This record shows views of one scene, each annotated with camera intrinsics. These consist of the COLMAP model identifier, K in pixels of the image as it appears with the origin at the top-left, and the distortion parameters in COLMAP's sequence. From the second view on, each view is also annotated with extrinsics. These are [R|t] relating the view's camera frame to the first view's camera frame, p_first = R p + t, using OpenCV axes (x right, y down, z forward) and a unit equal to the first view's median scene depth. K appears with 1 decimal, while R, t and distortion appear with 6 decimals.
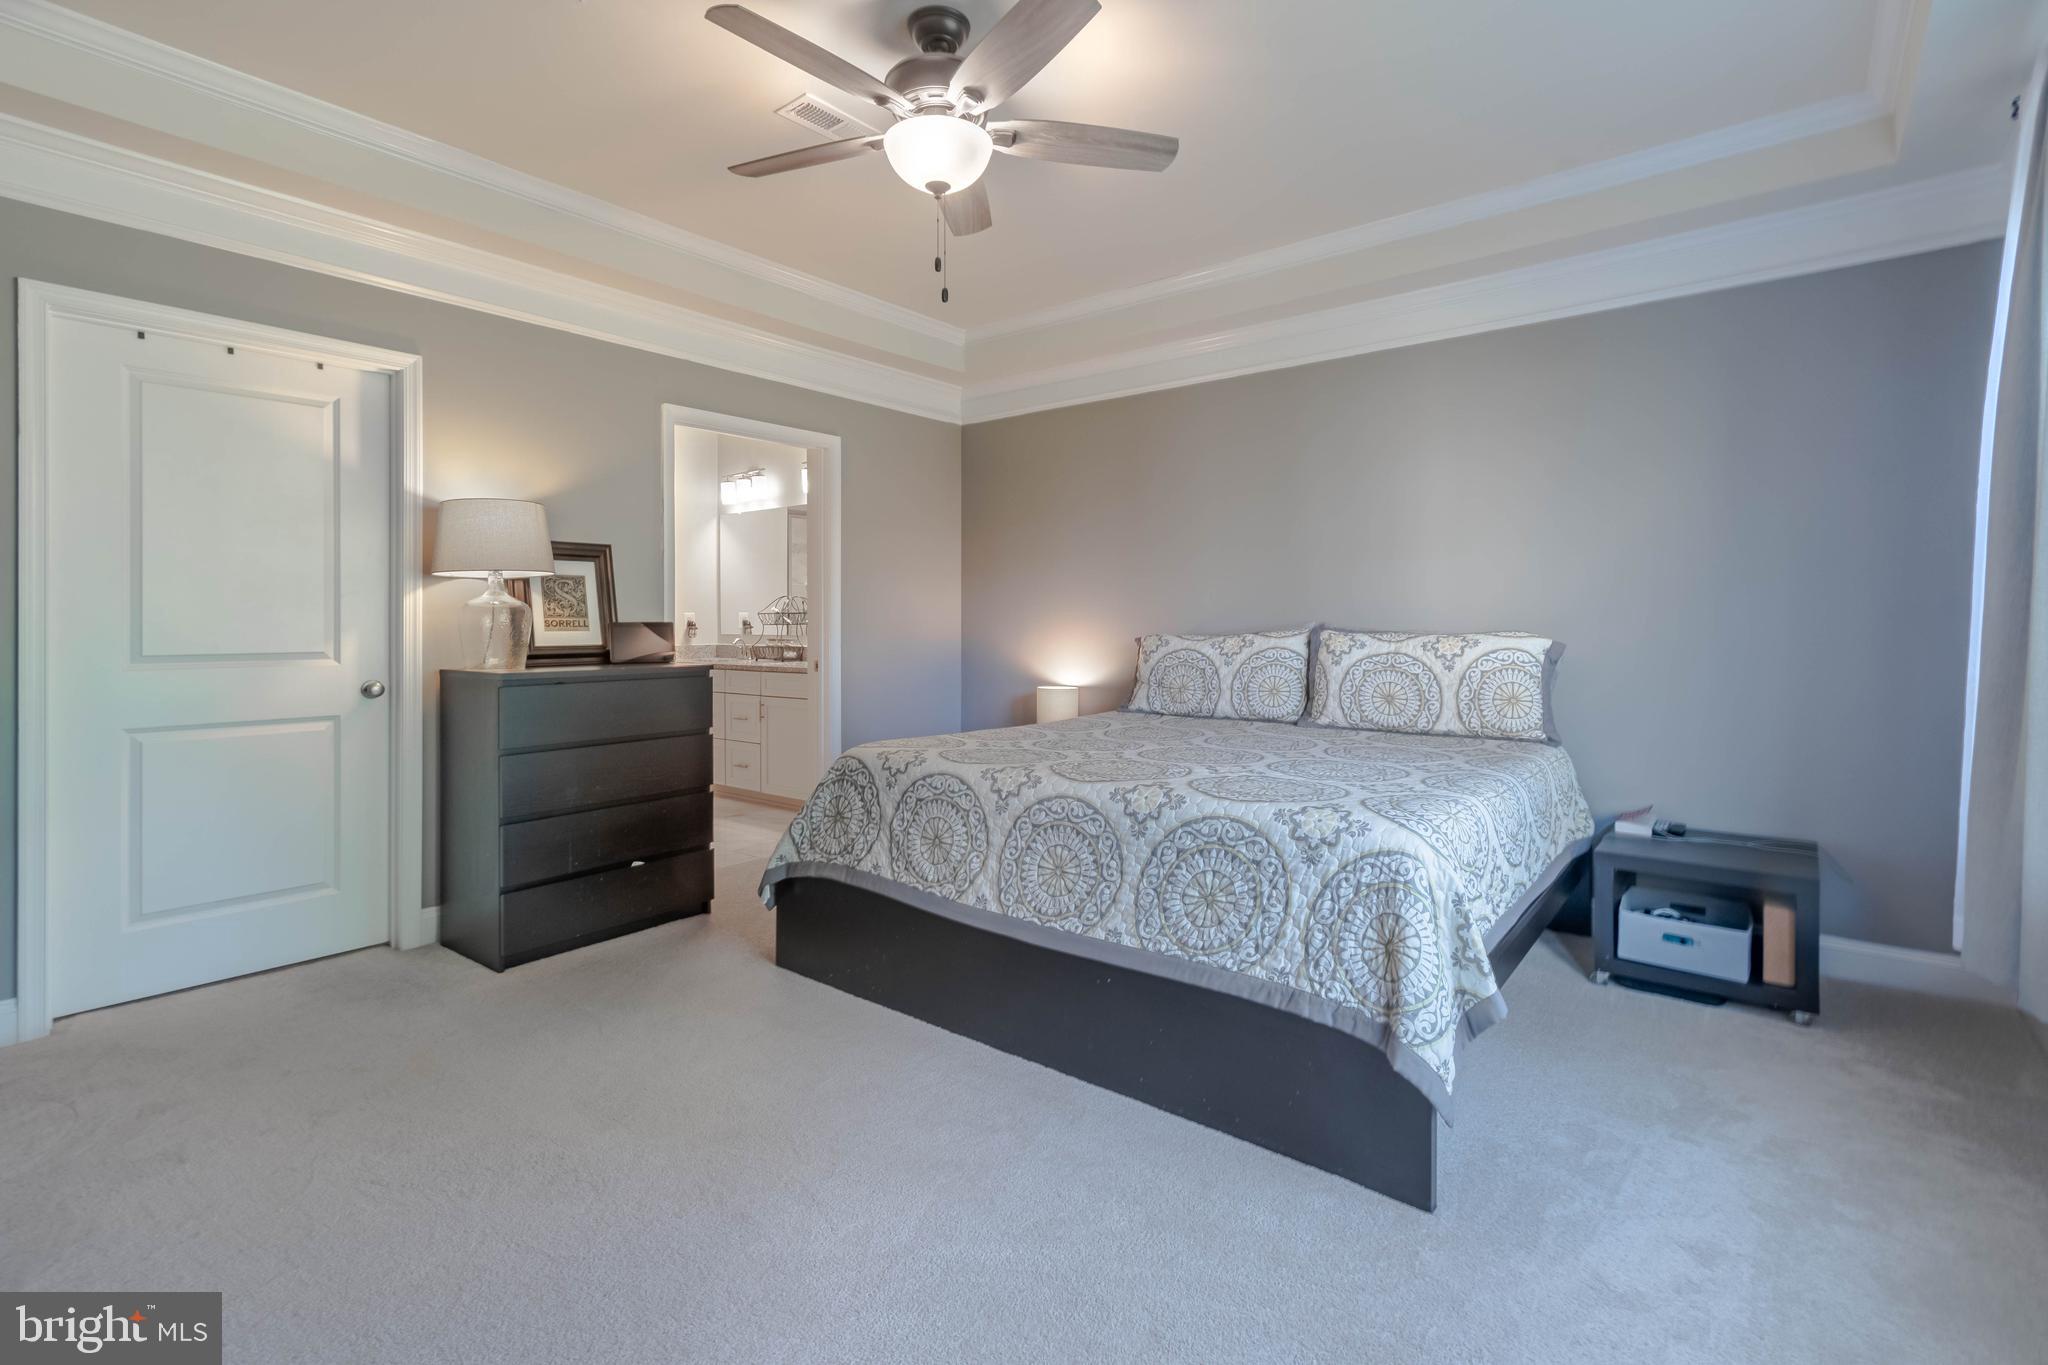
lens RADIAL K [[941.0, 0, 1046.1], [0, 941.0, 632.0], [0, 0, 1]] dist [0.003454, -0.001585]
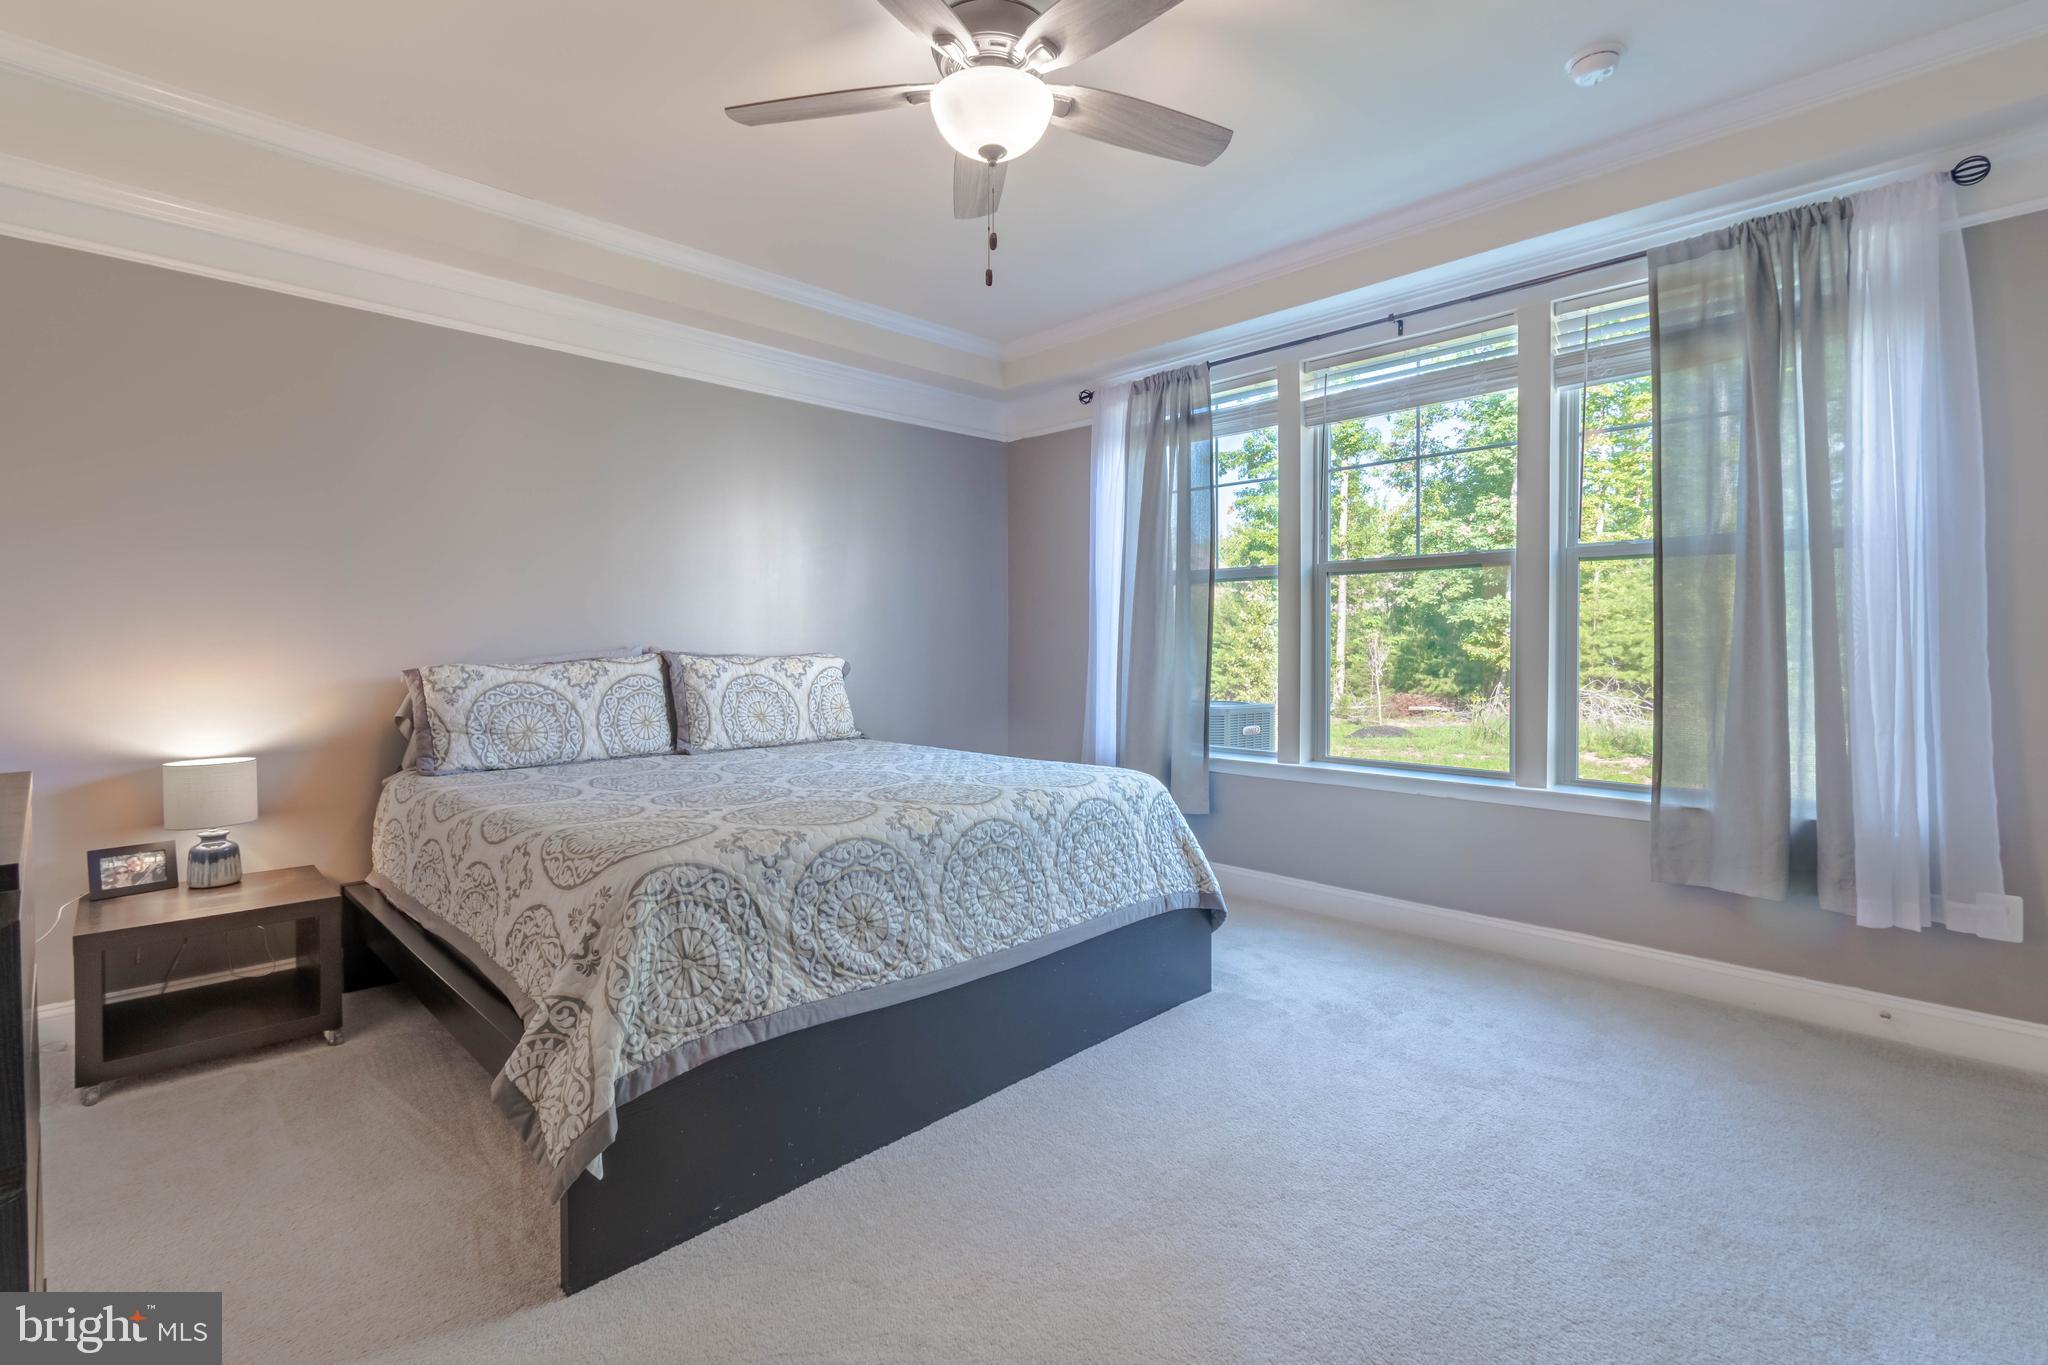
lens RADIAL K [[941.0, 0, 1017.0], [0, 941.0, 637.5], [0, 0, 1]] dist [0.003454, -0.001585]
pose [[0.109150, 0.004729, 0.994014, -0.702027], [0.011162, 0.999920, -0.005982, -0.010766], [-0.993963, 0.011748, 0.109089, 0.610846]]
